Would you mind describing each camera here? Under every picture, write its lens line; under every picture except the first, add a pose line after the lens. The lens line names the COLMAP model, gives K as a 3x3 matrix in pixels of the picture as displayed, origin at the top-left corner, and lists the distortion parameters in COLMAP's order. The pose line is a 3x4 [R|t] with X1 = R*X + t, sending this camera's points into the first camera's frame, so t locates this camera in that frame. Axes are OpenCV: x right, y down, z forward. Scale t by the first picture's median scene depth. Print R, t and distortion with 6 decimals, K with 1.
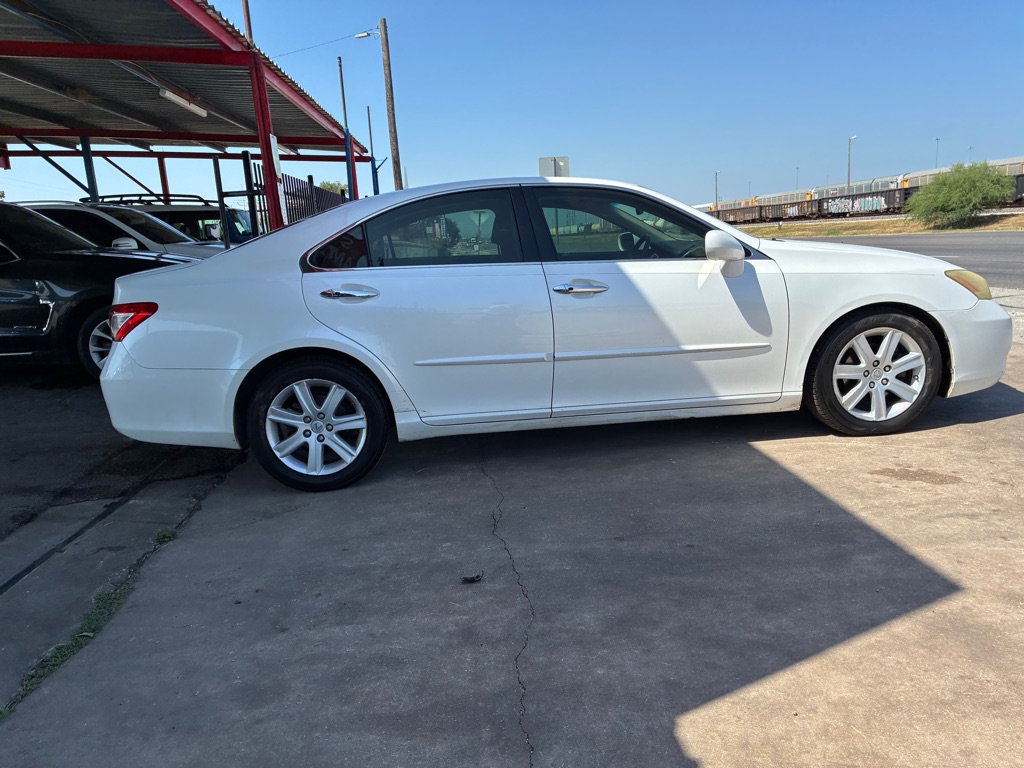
lens RADIAL K [[779.5, 0, 520.0], [0, 779.5, 390.8], [0, 0, 1]] dist [0.045951, -0.057735]
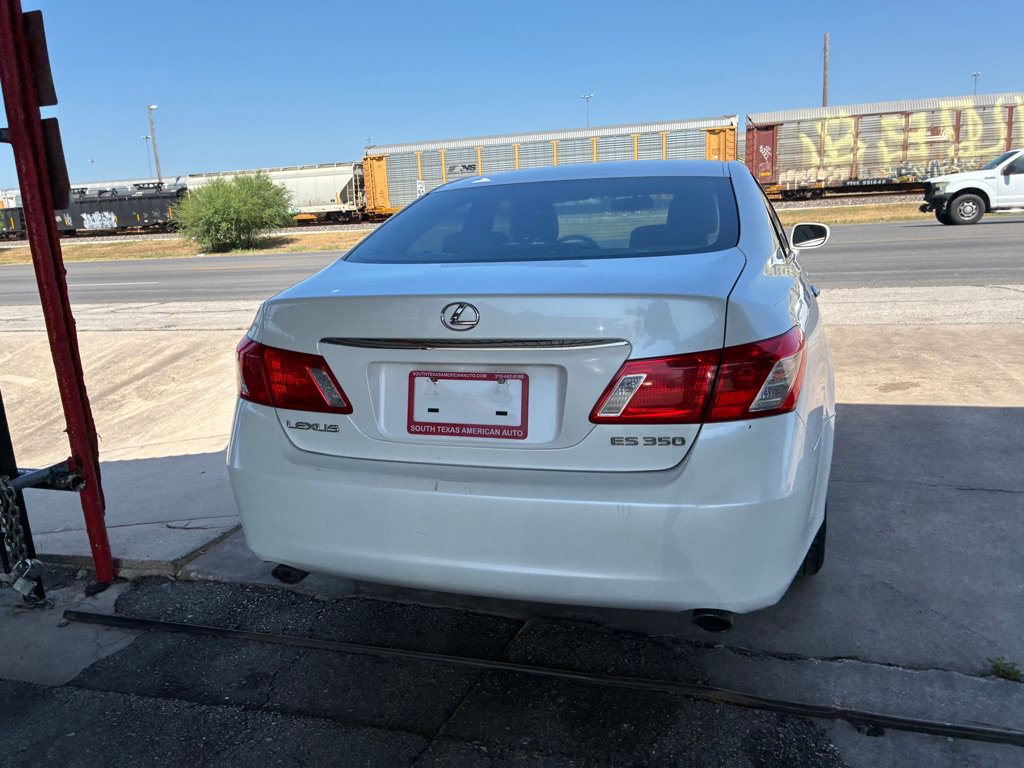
lens RADIAL K [[779.5, 0, 507.0], [0, 779.5, 368.2], [0, 0, 1]] dist [0.045951, -0.057735]
pose [[0.380523, -0.140138, 0.914092, -1.007177], [0.206333, 0.976400, 0.063797, -0.154803], [-0.901459, 0.164331, 0.400457, 0.941712]]
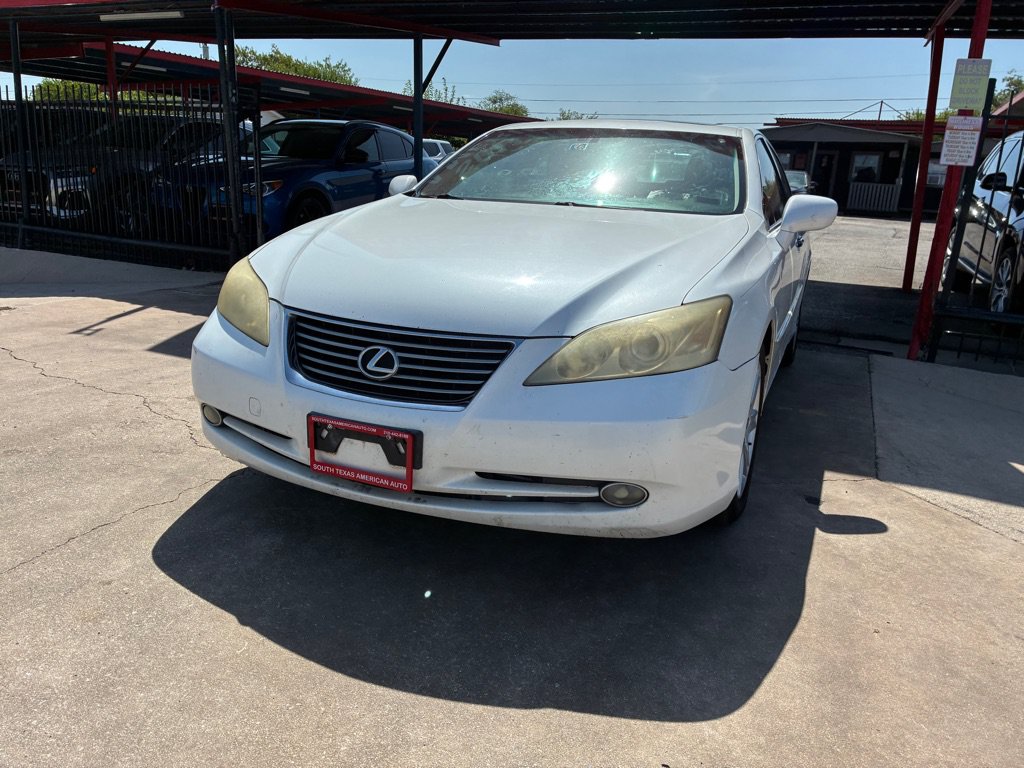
lens RADIAL K [[779.5, 0, 519.1], [0, 779.5, 379.8], [0, 0, 1]] dist [0.045951, -0.057735]
pose [[-0.463455, 0.262637, -0.846305, 1.109184], [-0.196115, 0.900982, 0.387002, -0.381441], [0.864146, 0.345331, -0.366057, 1.562382]]
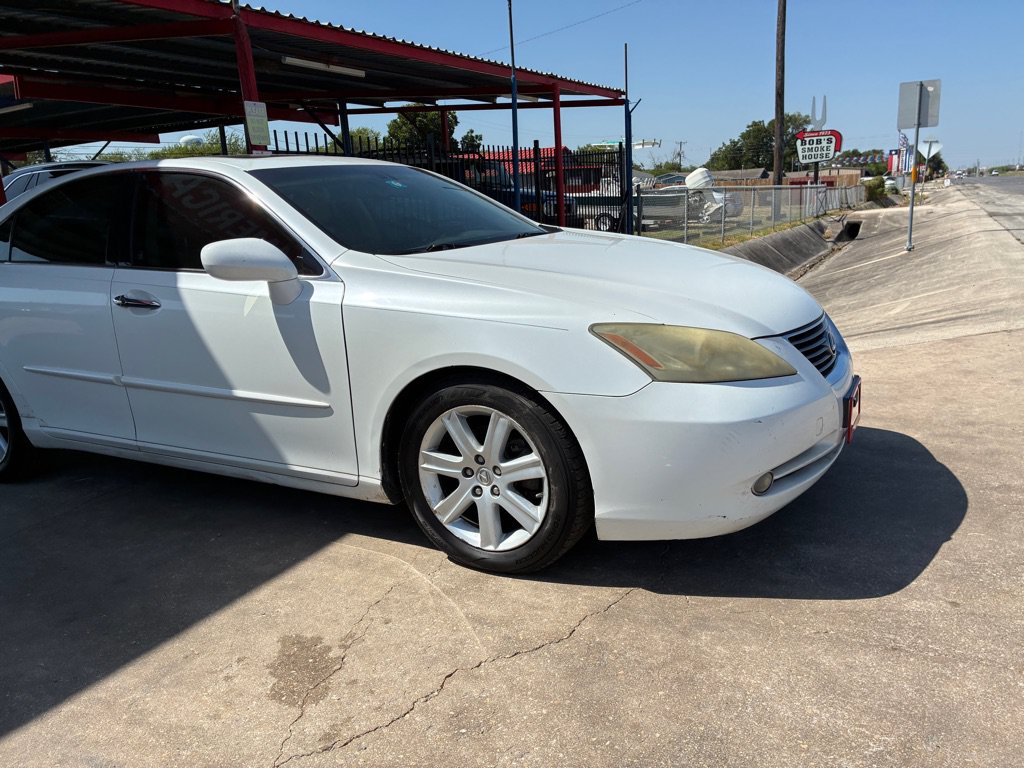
lens RADIAL K [[779.5, 0, 518.7], [0, 779.5, 375.4], [0, 0, 1]] dist [0.045951, -0.057735]
pose [[0.841707, 0.134062, -0.523026, 0.824171], [-0.102015, 0.990724, 0.089768, -0.165688], [0.530209, -0.022202, 0.847576, 0.511884]]
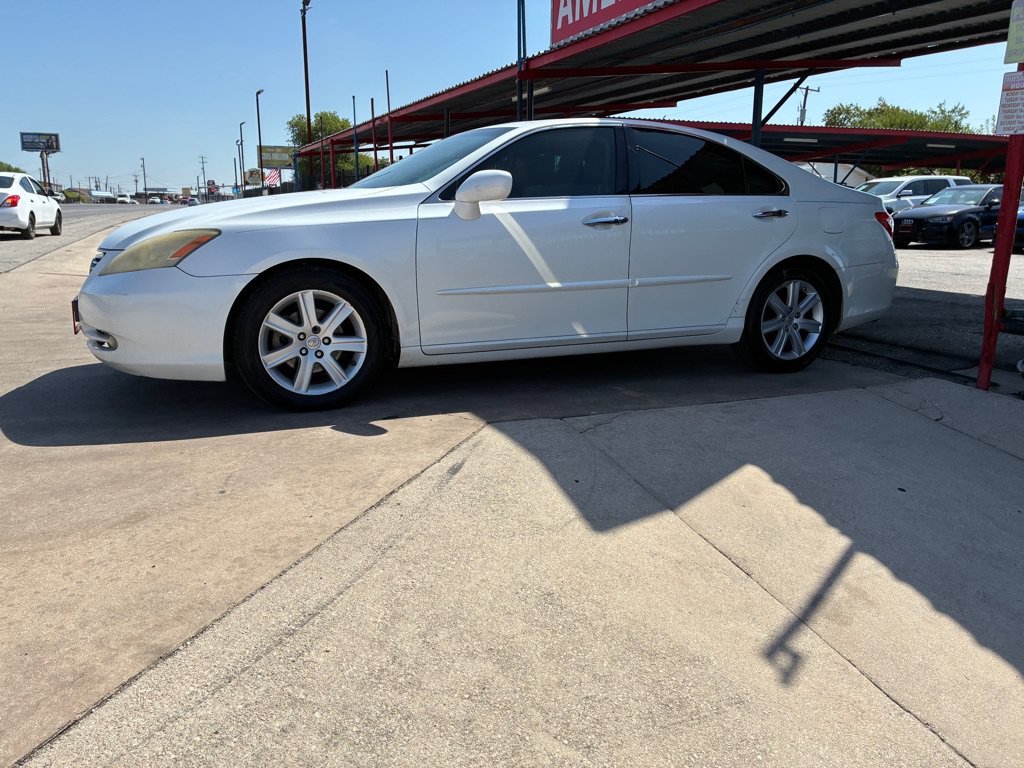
lens RADIAL K [[779.5, 0, 517.8], [0, 779.5, 370.0], [0, 0, 1]] dist [0.045951, -0.057735]
pose [[-0.942639, 0.116124, -0.312965, 0.499909], [-0.018057, 0.918432, 0.395166, -0.450527], [0.333325, 0.378150, -0.863653, 2.387082]]
